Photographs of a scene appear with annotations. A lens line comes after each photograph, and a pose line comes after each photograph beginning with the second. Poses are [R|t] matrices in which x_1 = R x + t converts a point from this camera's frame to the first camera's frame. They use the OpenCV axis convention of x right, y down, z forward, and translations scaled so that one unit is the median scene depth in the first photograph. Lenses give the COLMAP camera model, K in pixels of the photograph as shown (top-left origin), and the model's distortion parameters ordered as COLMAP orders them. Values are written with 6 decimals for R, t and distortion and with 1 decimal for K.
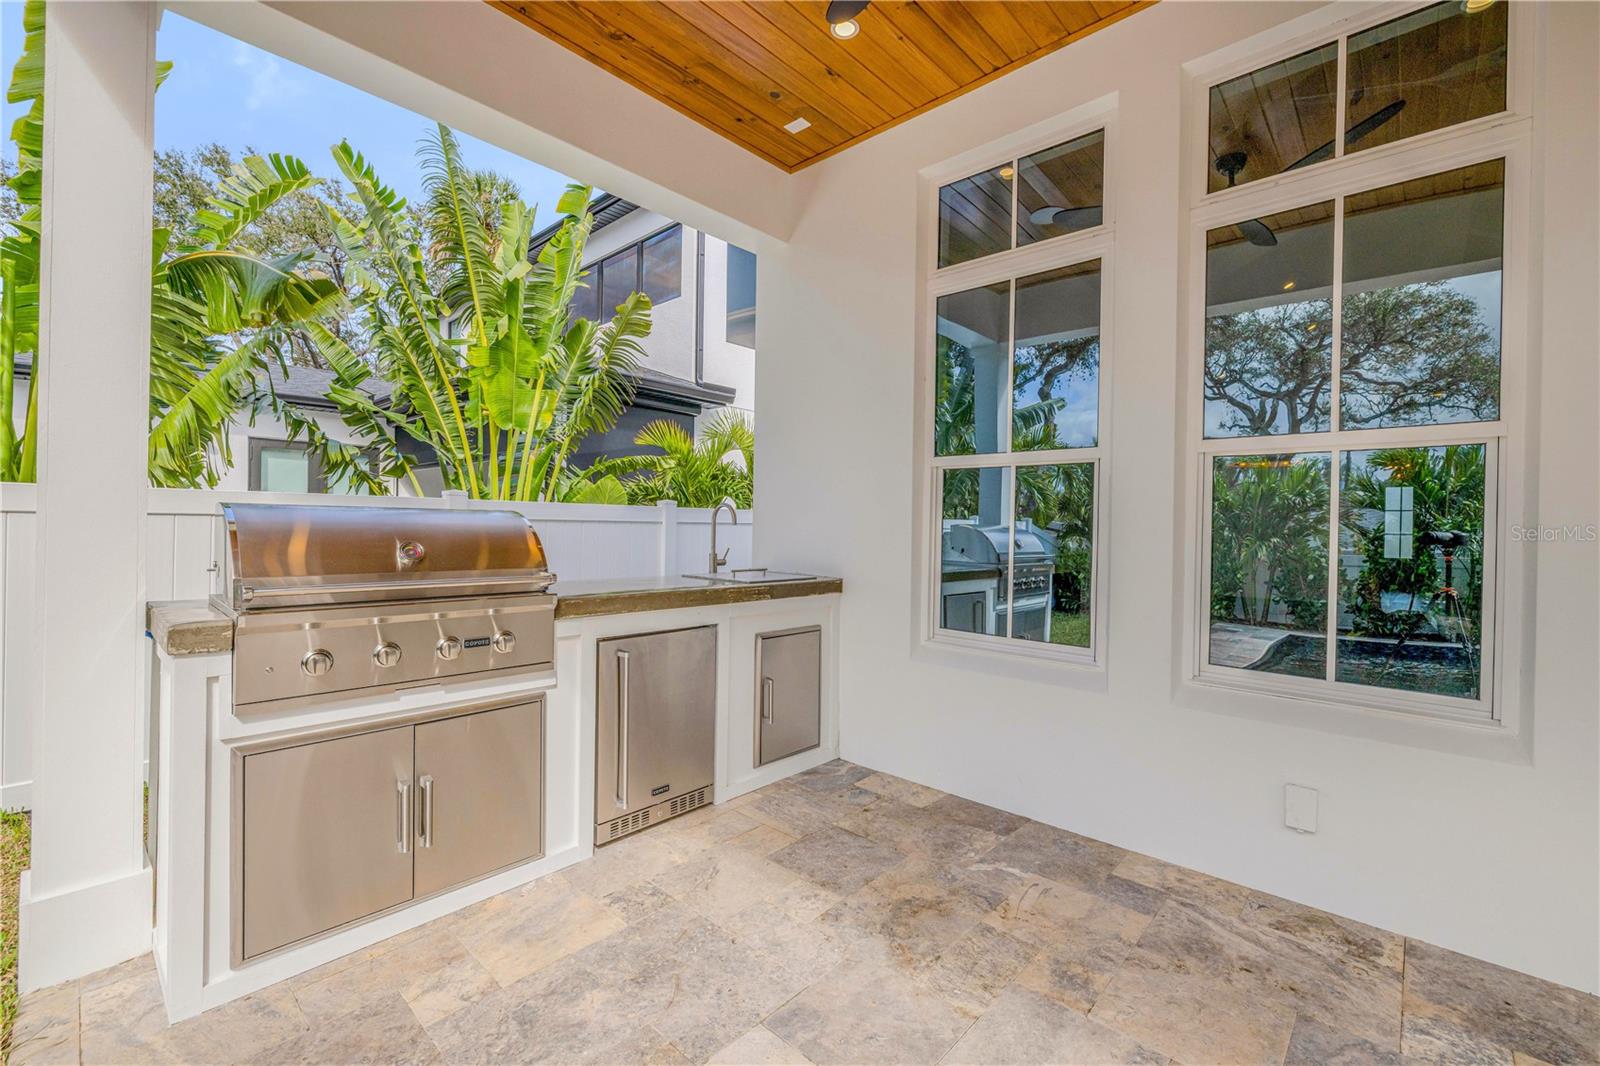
lens RADIAL K [[676.2, 0, 791.2], [0, 676.2, 528.2], [0, 0, 1]] dist [-0.000526, -0.000003]
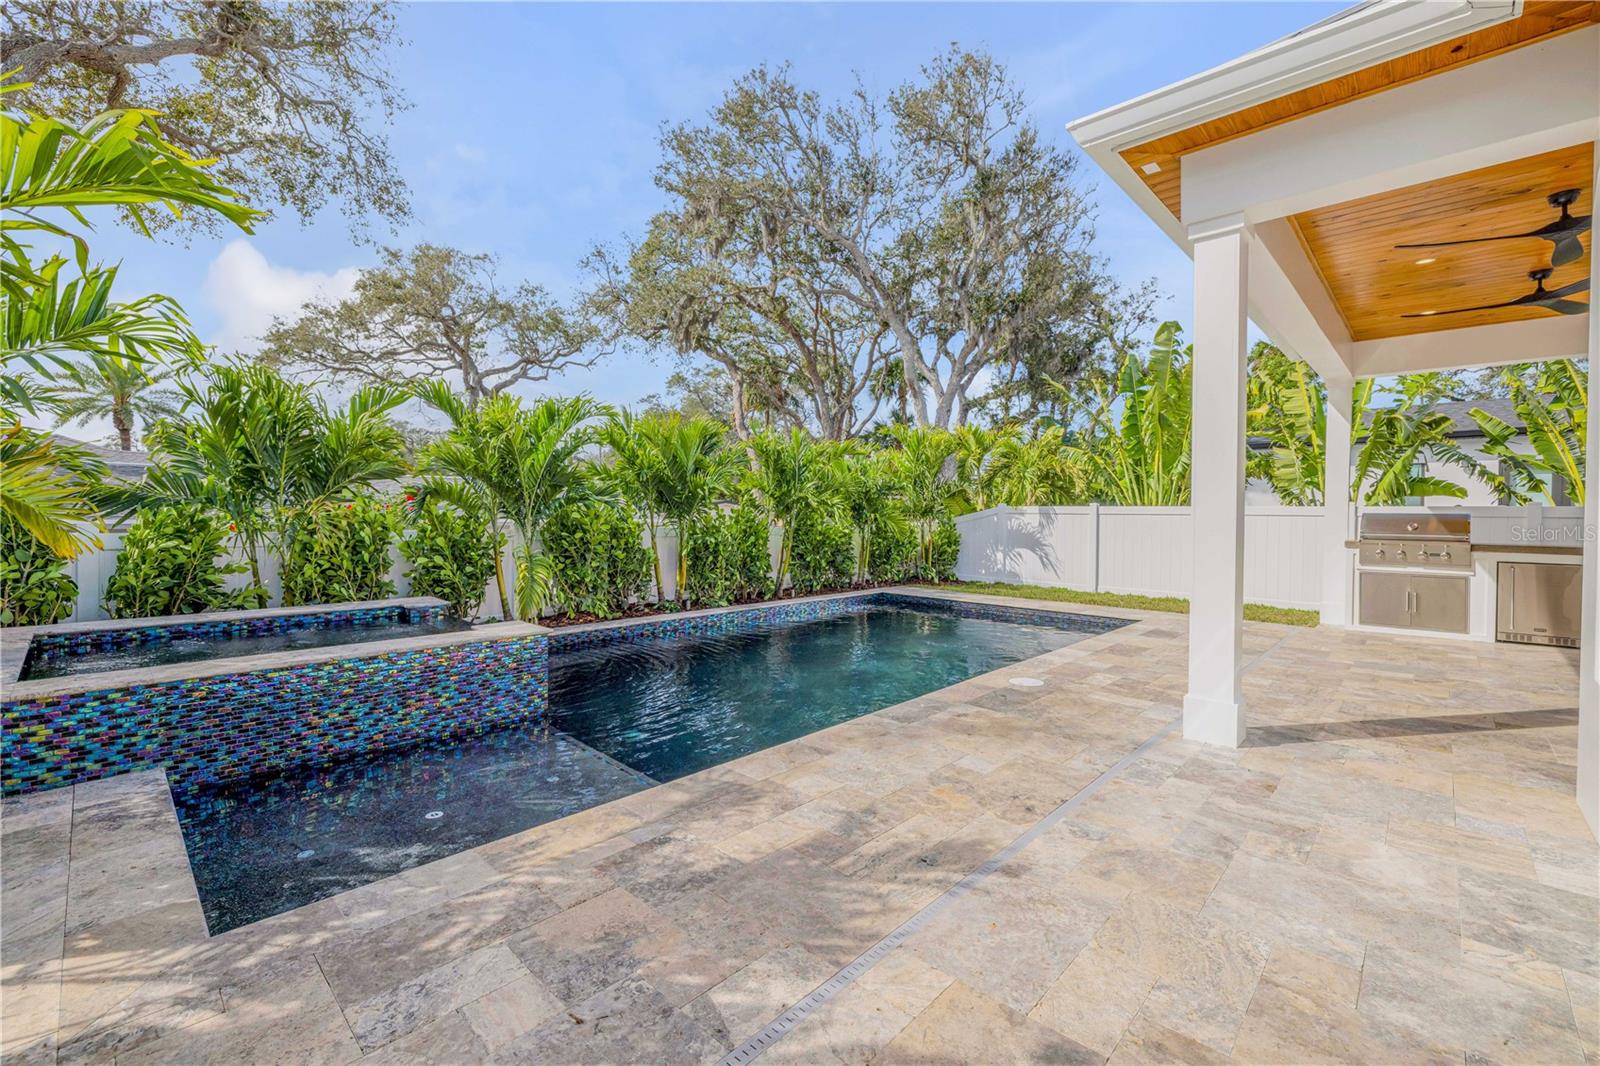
lens RADIAL K [[676.2, 0, 797.2], [0, 676.2, 520.6], [0, 0, 1]] dist [-0.000526, -0.000003]
pose [[-0.008600, -0.004589, -0.999952, 1.920887], [-0.012669, 0.999910, -0.004480, 0.039563], [0.999883, 0.012630, -0.008657, -1.390486]]
